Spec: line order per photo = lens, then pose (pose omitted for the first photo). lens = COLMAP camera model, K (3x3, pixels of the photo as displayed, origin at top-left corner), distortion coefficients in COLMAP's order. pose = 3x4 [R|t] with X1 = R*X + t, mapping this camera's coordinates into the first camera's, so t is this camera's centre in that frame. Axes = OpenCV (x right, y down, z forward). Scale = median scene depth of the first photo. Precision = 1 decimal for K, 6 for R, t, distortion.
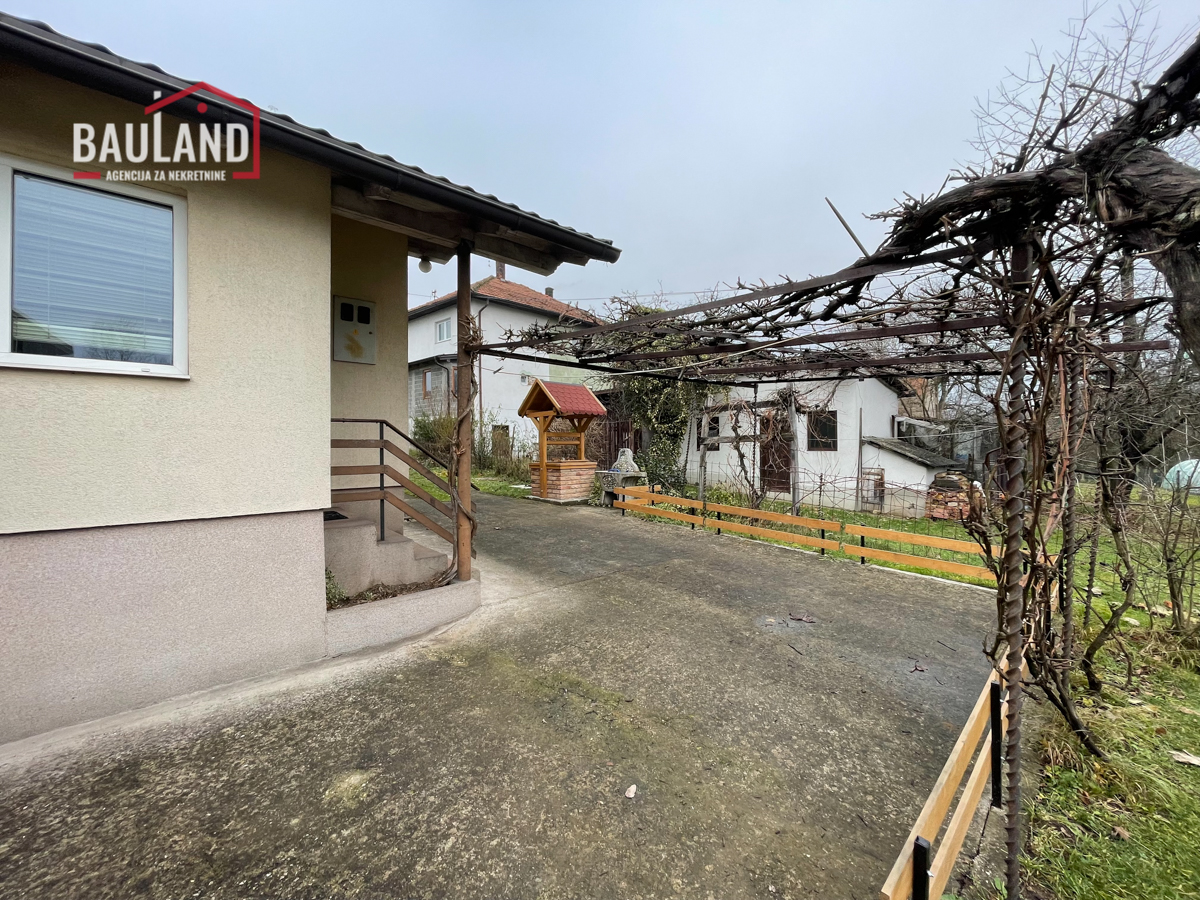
lens RADIAL K [[497.8, 0, 600.0], [0, 497.8, 450.0], [0, 0, 1]] dist [0.002550, -0.000142]
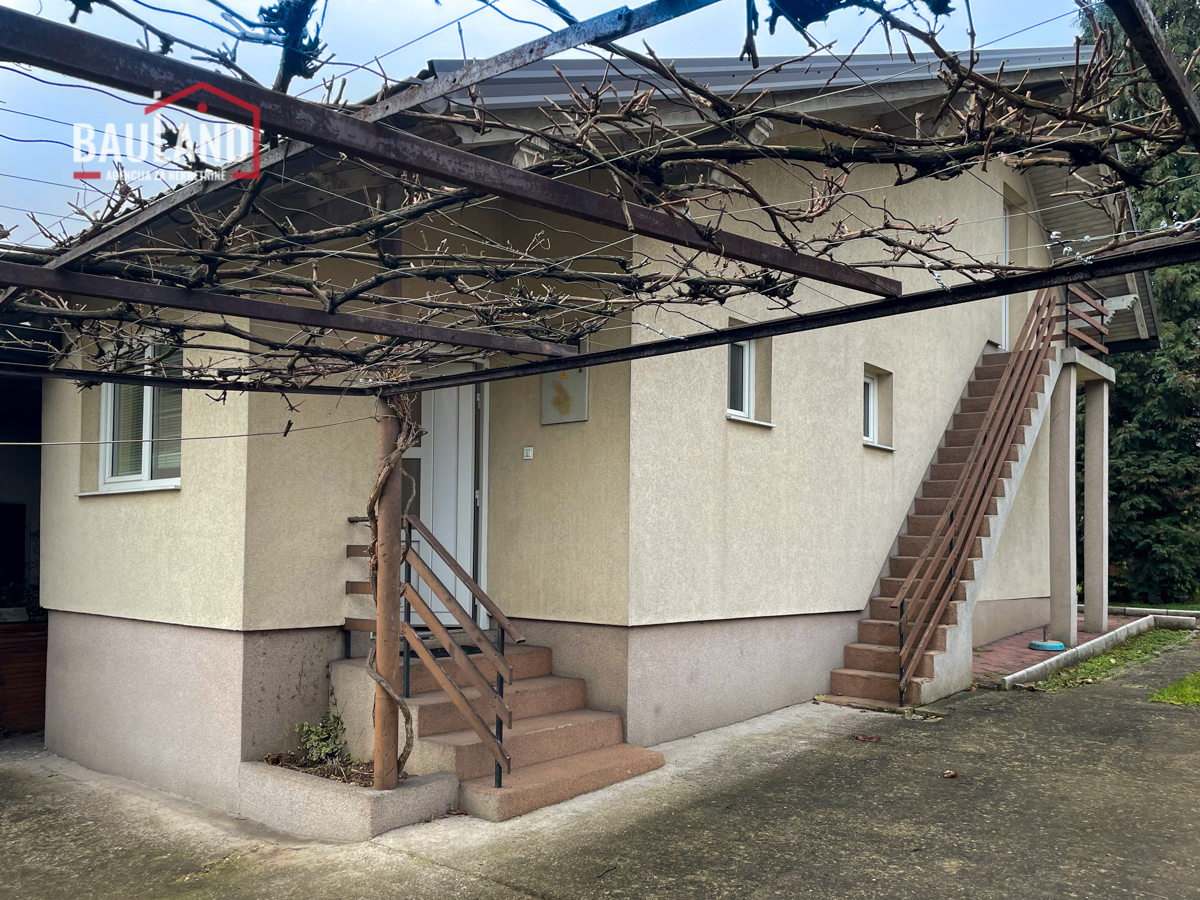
lens RADIAL K [[953.3, 0, 601.3], [0, 953.3, 504.9], [0, 0, 1]] dist [0.088574, -0.125928]
pose [[0.129683, -0.038574, -0.990805, 1.120331], [-0.017088, 0.999008, -0.041130, -0.033983], [0.991408, 0.022265, 0.128895, 1.393094]]
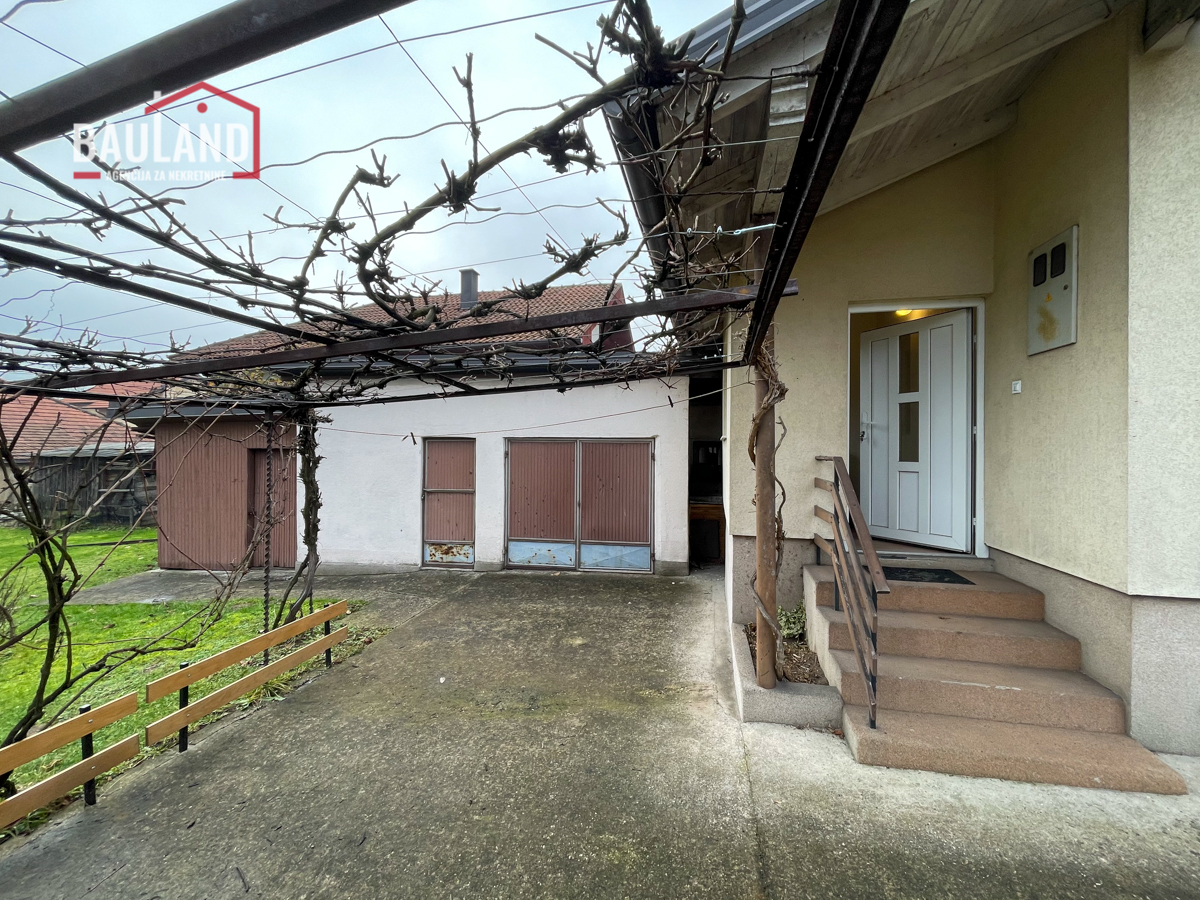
lens RADIAL K [[497.8, 0, 600.0], [0, 497.8, 450.0], [0, 0, 1]] dist [0.002550, -0.000142]
pose [[-0.813642, 0.006562, -0.581329, 0.417620], [-0.000445, 0.999929, 0.011910, -0.104096], [0.581366, 0.009949, -0.813581, 1.822979]]
